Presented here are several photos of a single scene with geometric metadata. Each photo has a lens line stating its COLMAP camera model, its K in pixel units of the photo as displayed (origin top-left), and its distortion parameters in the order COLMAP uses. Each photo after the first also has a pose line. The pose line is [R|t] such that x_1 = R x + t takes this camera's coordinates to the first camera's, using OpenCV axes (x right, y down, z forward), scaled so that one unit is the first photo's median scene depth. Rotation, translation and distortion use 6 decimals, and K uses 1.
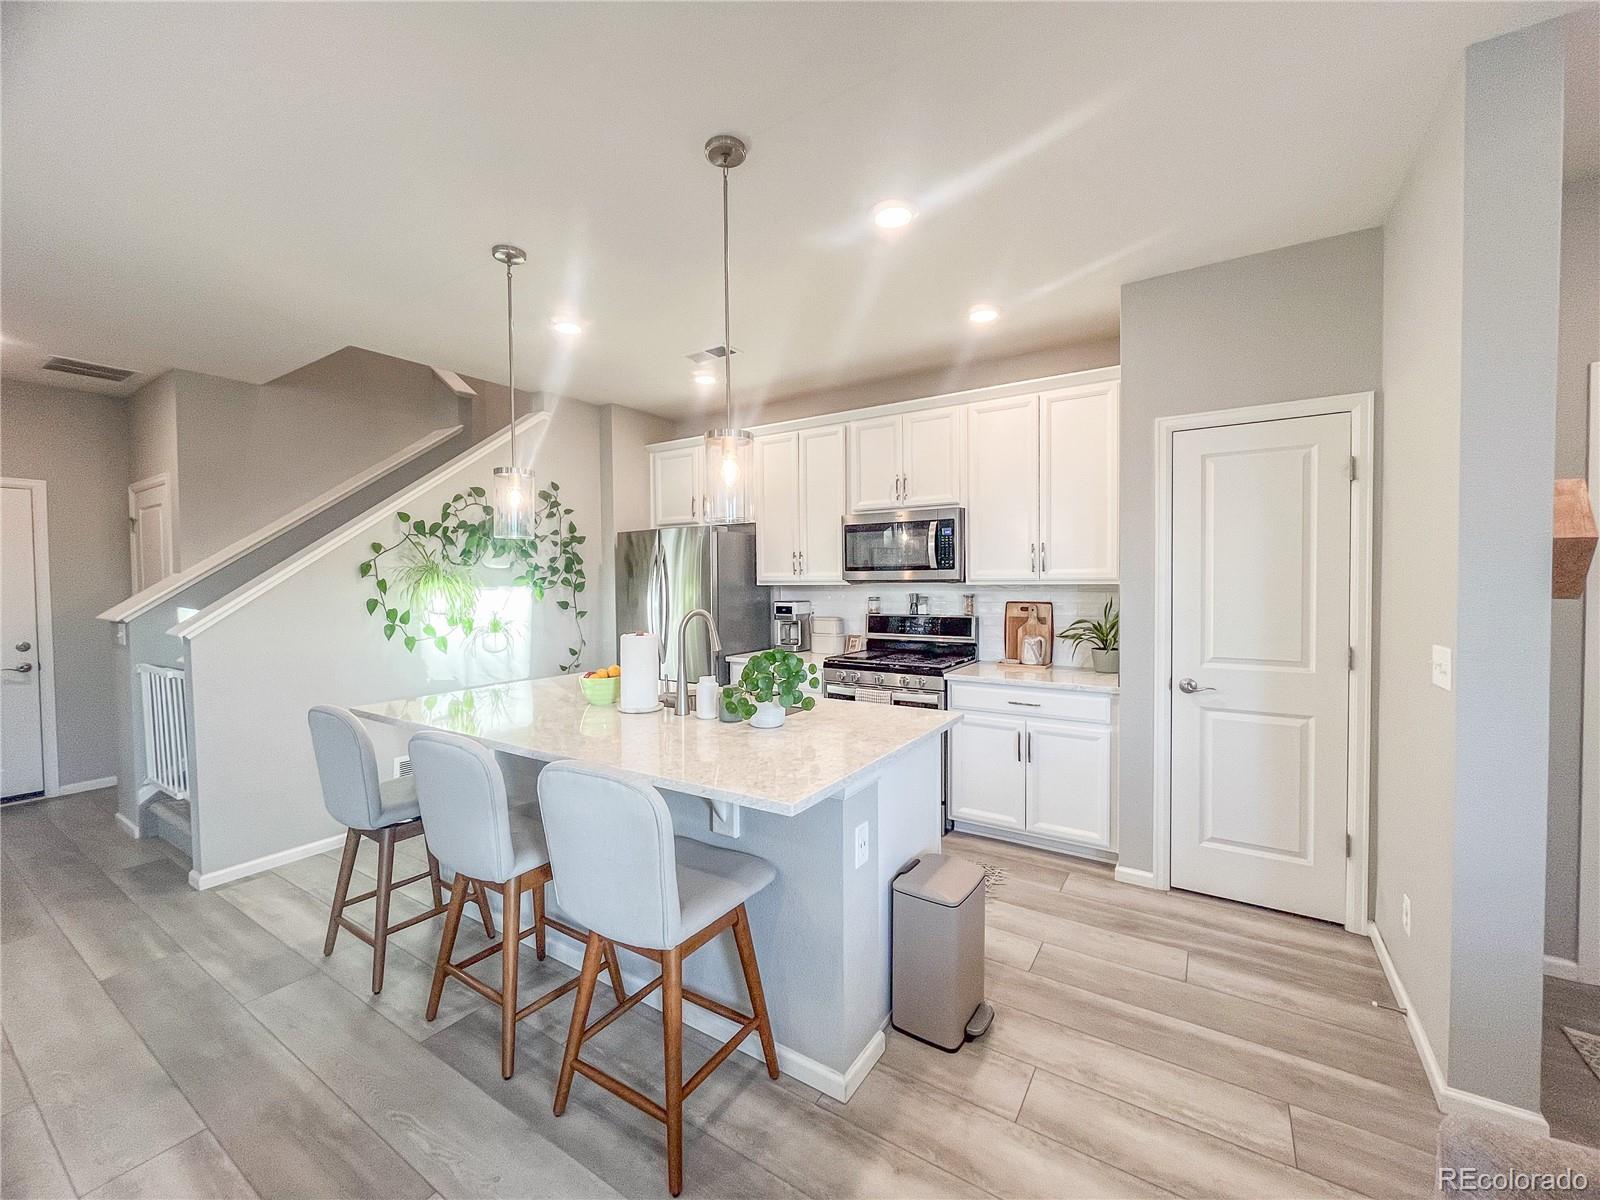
lens RADIAL K [[645.8, 0, 798.5], [0, 645.8, 593.6], [0, 0, 1]] dist [-0.002615, -0.000698]
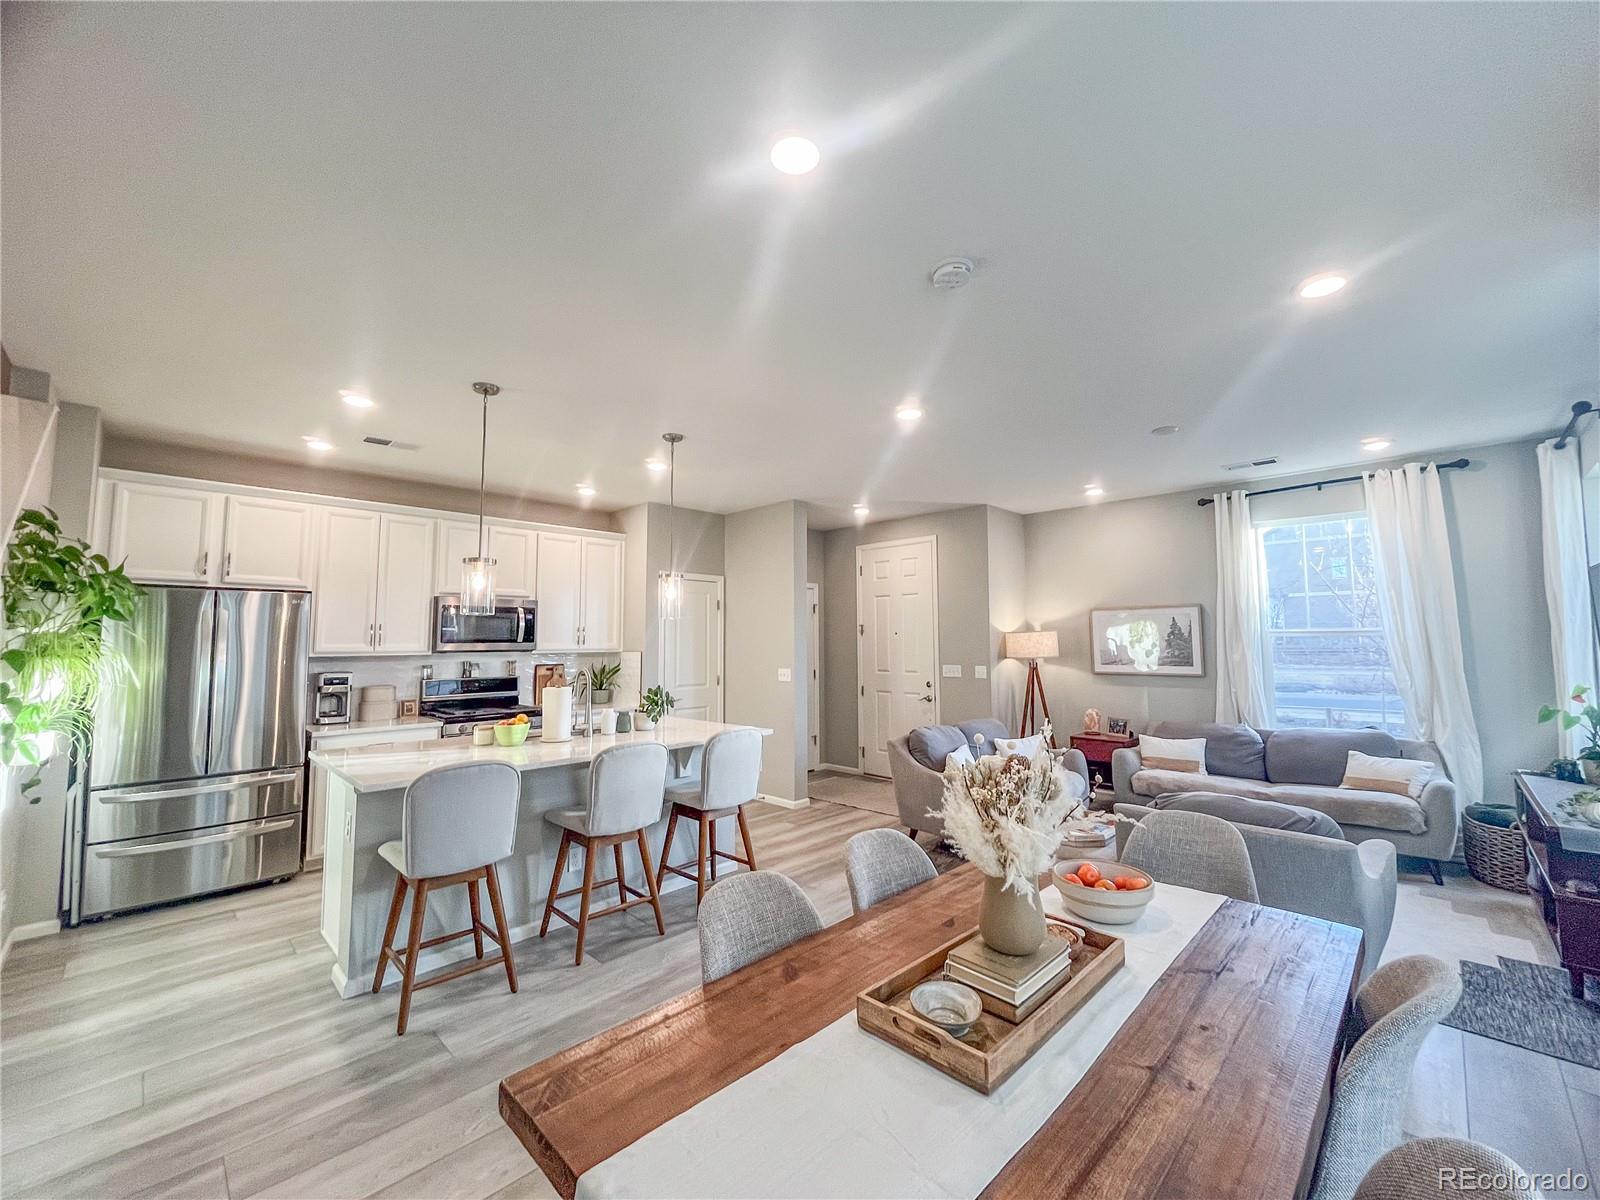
lens RADIAL K [[645.8, 0, 797.9], [0, 645.8, 592.8], [0, 0, 1]] dist [-0.002615, -0.000698]
pose [[0.202750, 0.083664, 0.975650, -1.056768], [0.027510, 0.995464, -0.091080, -0.000485], [-0.978844, 0.045307, 0.199529, 0.122475]]
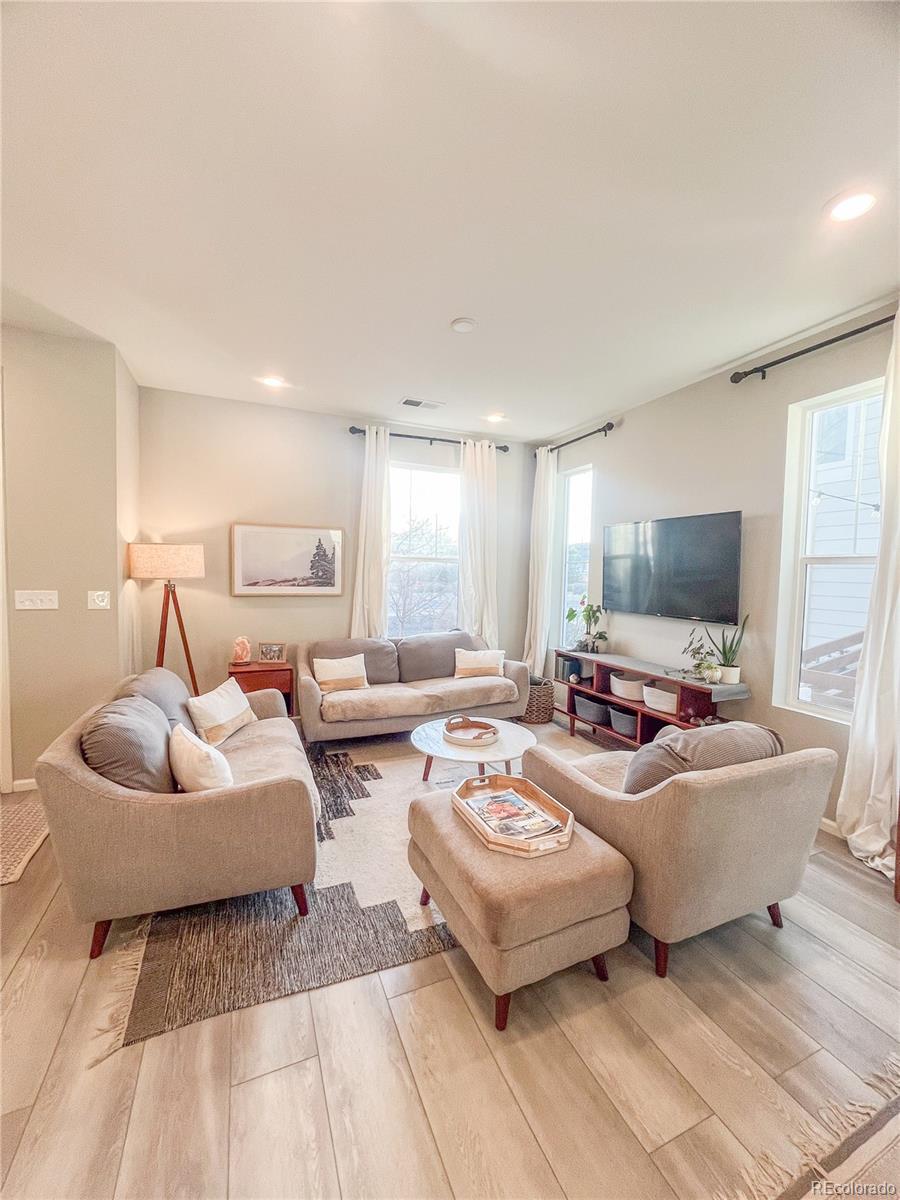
lens RADIAL K [[484.3, 0, 453.3], [0, 484.3, 597.7], [0, 0, 1]] dist [-0.002615, -0.000698]
pose [[-0.835239, -0.037371, 0.548616, -0.305035], [0.000604, 0.997625, 0.068877, 0.003611], [-0.549887, 0.057860, -0.833233, 0.356529]]
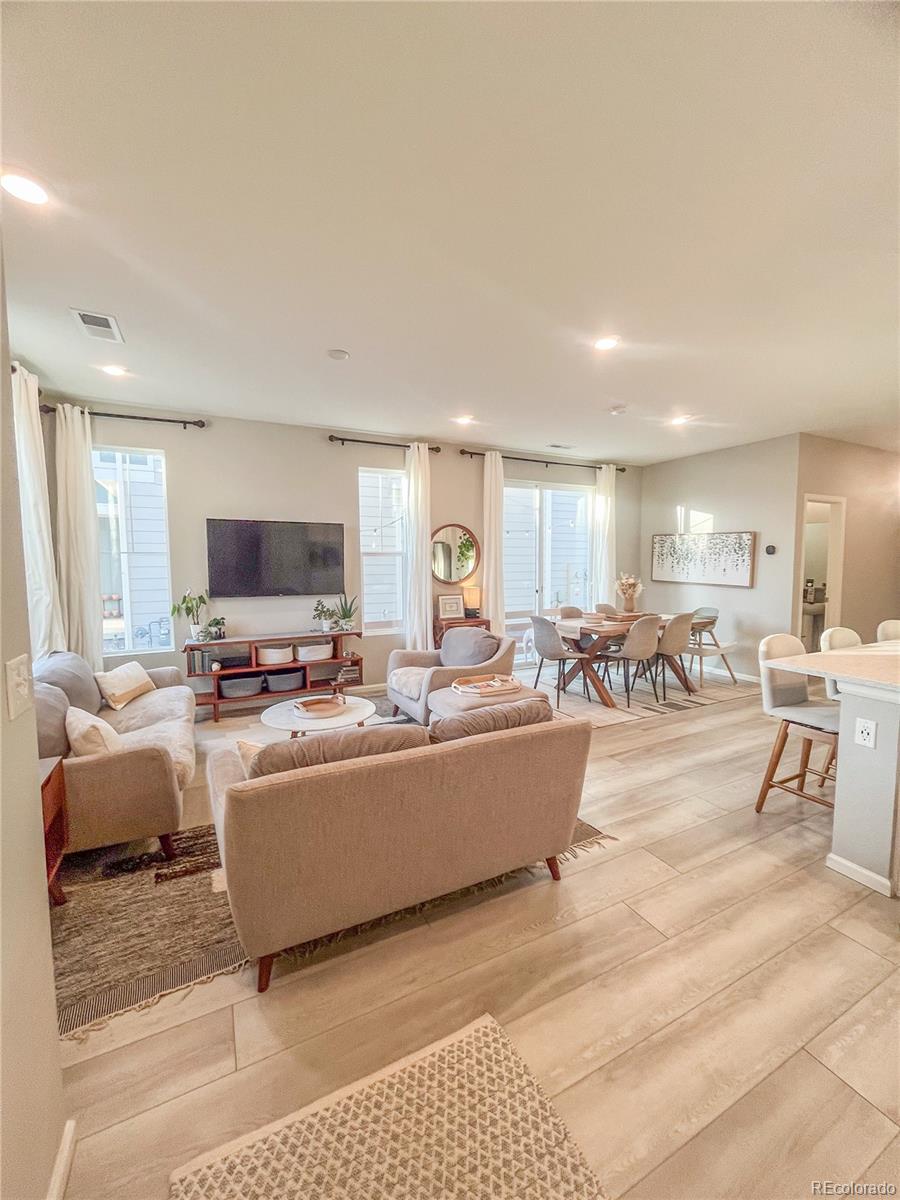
lens RADIAL K [[484.3, 0, 455.3], [0, 484.3, 598.2], [0, 0, 1]] dist [-0.002615, -0.000698]
pose [[-0.497041, 0.076999, -0.864304, 0.746064], [-0.012083, 0.995344, 0.095622, -0.012354], [0.867643, 0.057971, -0.493797, 0.342267]]
